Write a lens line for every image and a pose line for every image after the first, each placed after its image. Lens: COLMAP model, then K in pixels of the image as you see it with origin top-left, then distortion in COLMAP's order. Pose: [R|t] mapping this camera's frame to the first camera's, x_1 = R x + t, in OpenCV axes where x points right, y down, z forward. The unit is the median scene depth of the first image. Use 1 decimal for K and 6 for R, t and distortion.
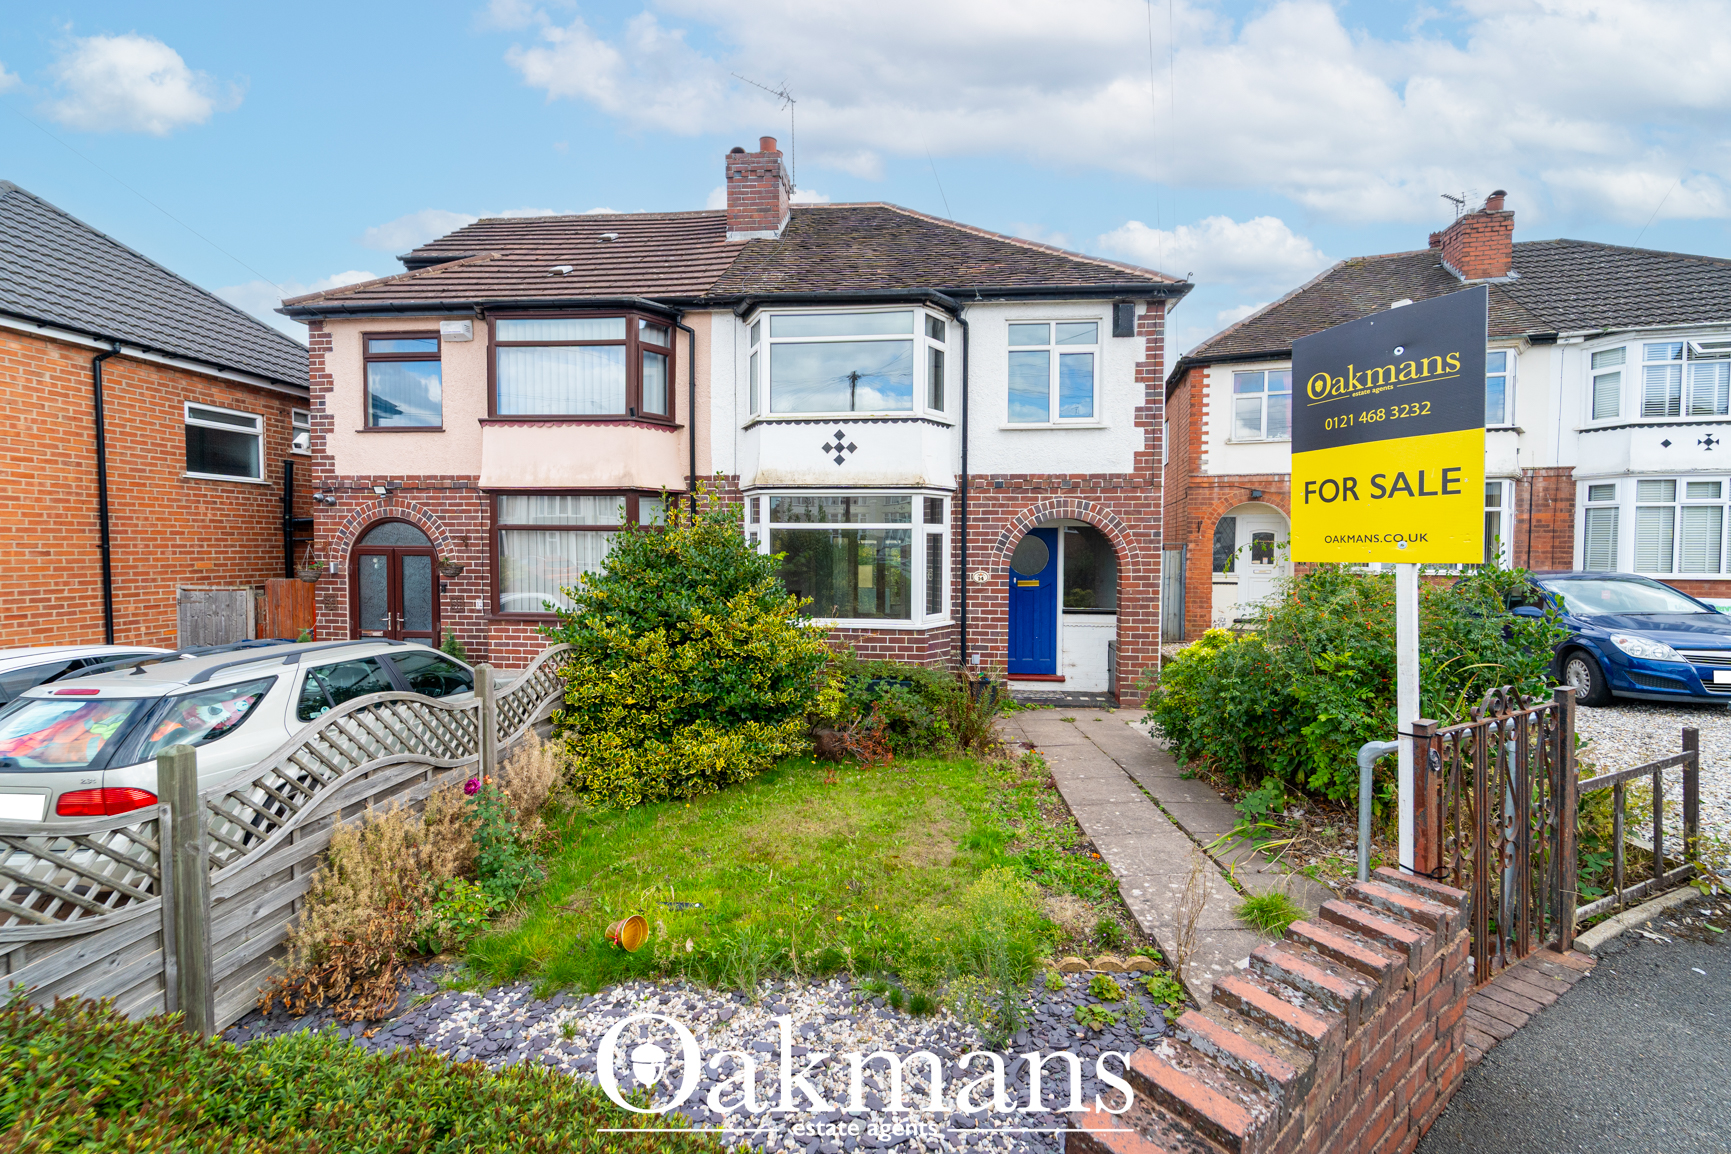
lens RADIAL K [[715.3, 0, 887.4], [0, 715.3, 575.7], [0, 0, 1]] dist [0.002563, -0.002758]
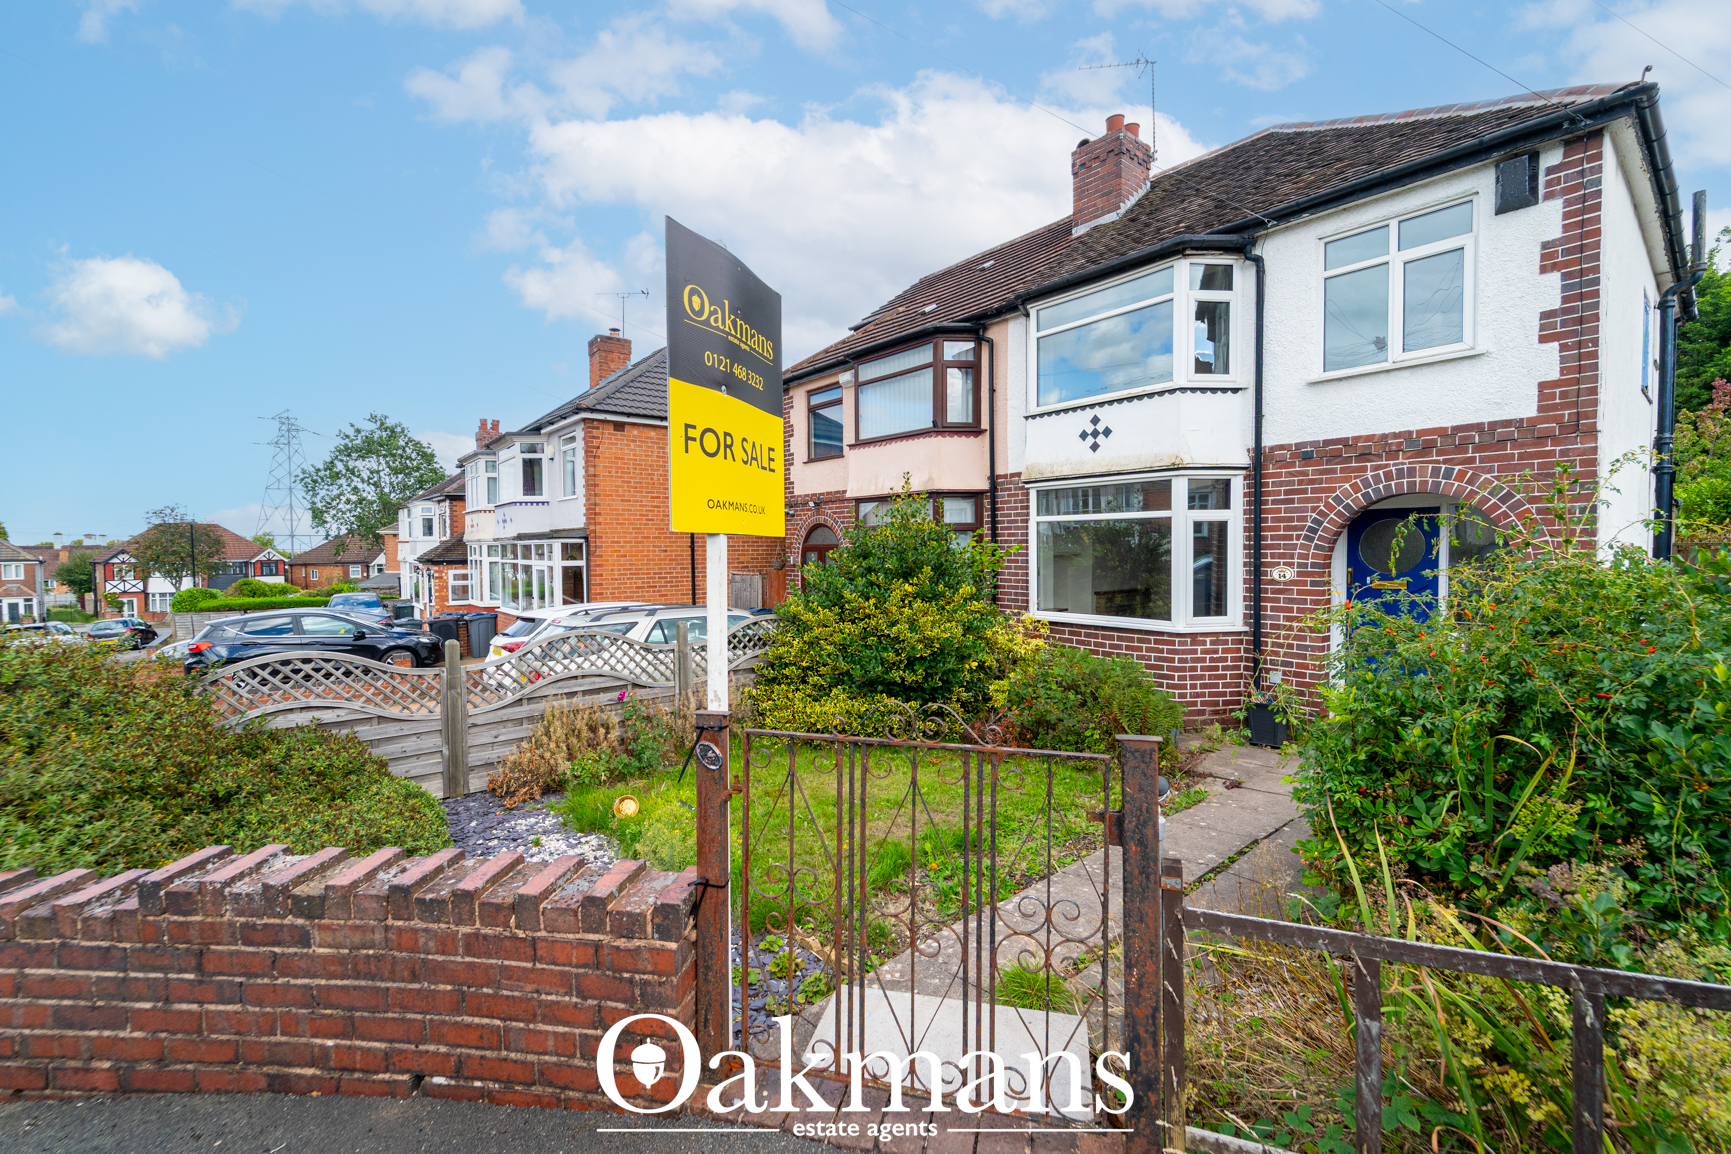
lens RADIAL K [[715.3, 0, 874.5], [0, 715.3, 569.8], [0, 0, 1]] dist [0.002563, -0.002758]
pose [[0.701467, 0.012795, -0.712587, 0.383788], [-0.017708, 0.999843, 0.000521, 0.004515], [0.712482, 0.012253, 0.701584, 0.128683]]
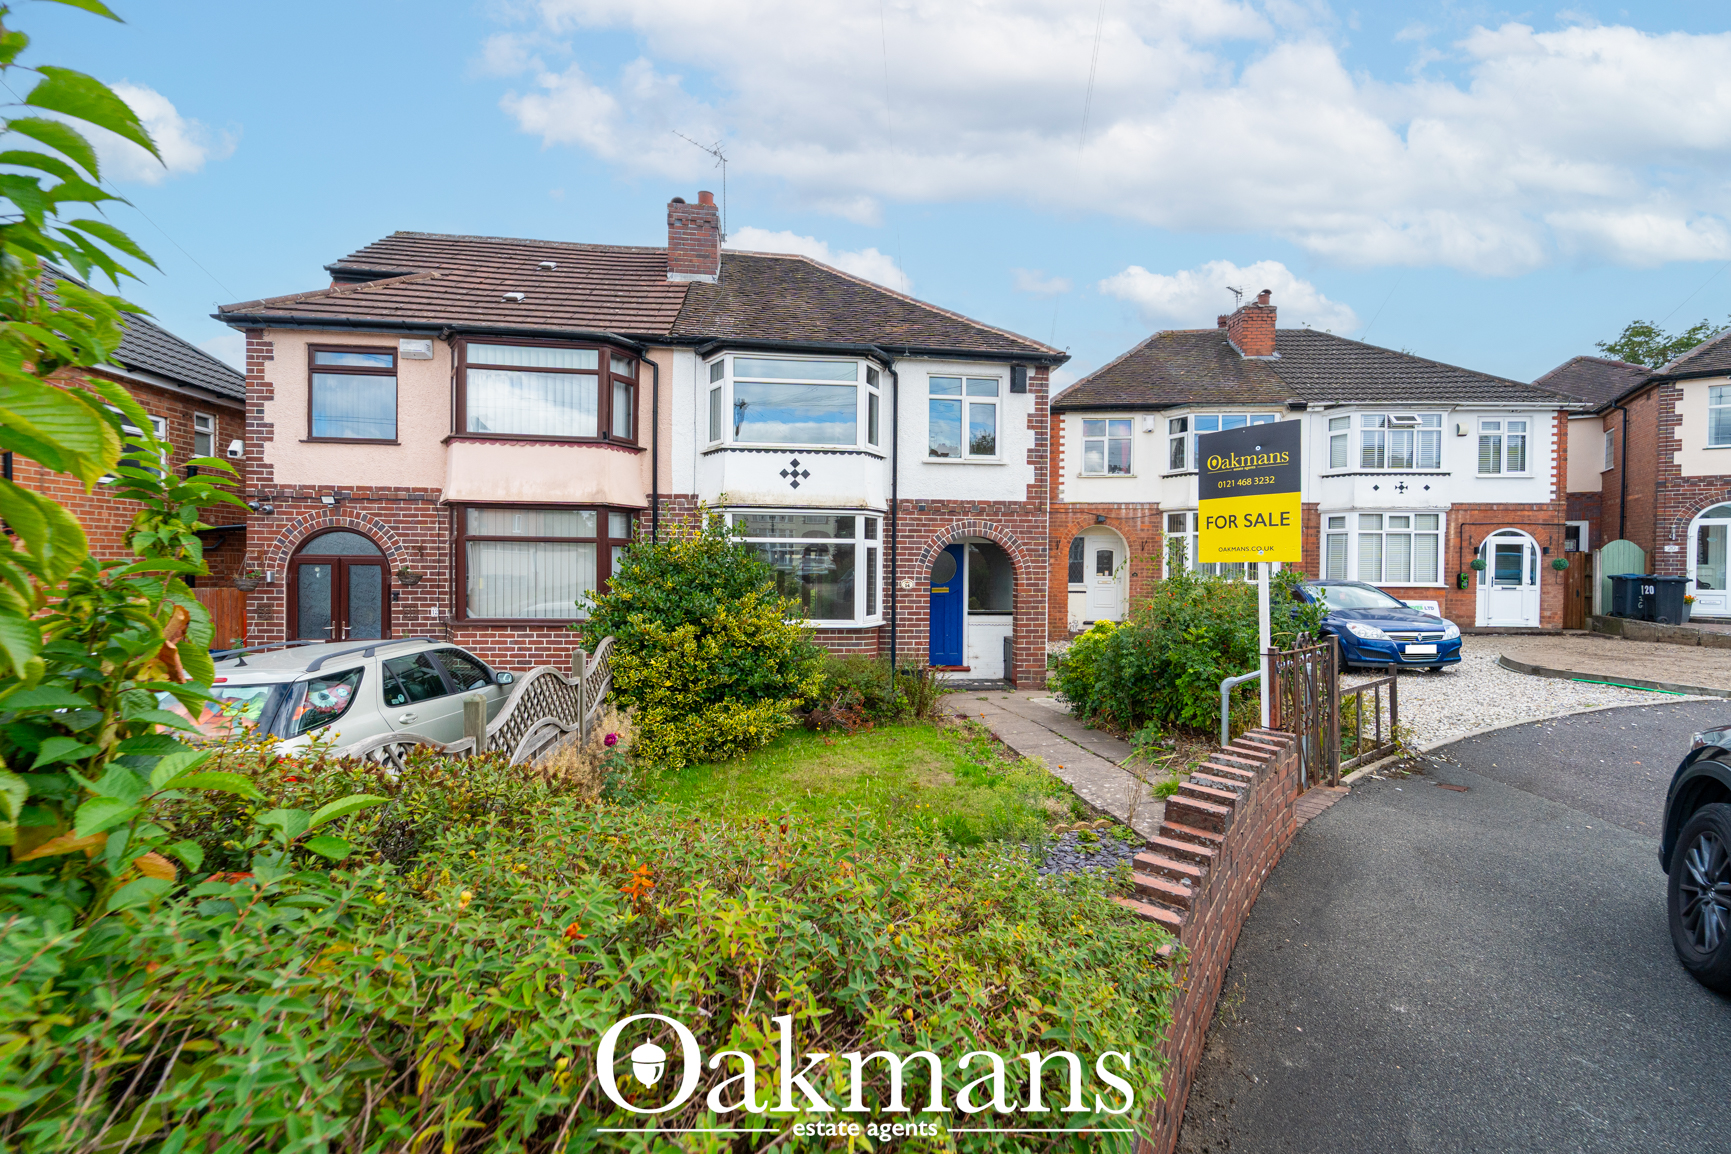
lens RADIAL K [[715.3, 0, 879.7], [0, 715.3, 577.9], [0, 0, 1]] dist [0.002563, -0.002758]
pose [[0.975690, -0.000023, 0.219154, -0.180454], [0.004612, 0.999781, -0.020430, 0.015718], [-0.219105, 0.020944, 0.975476, -0.163737]]
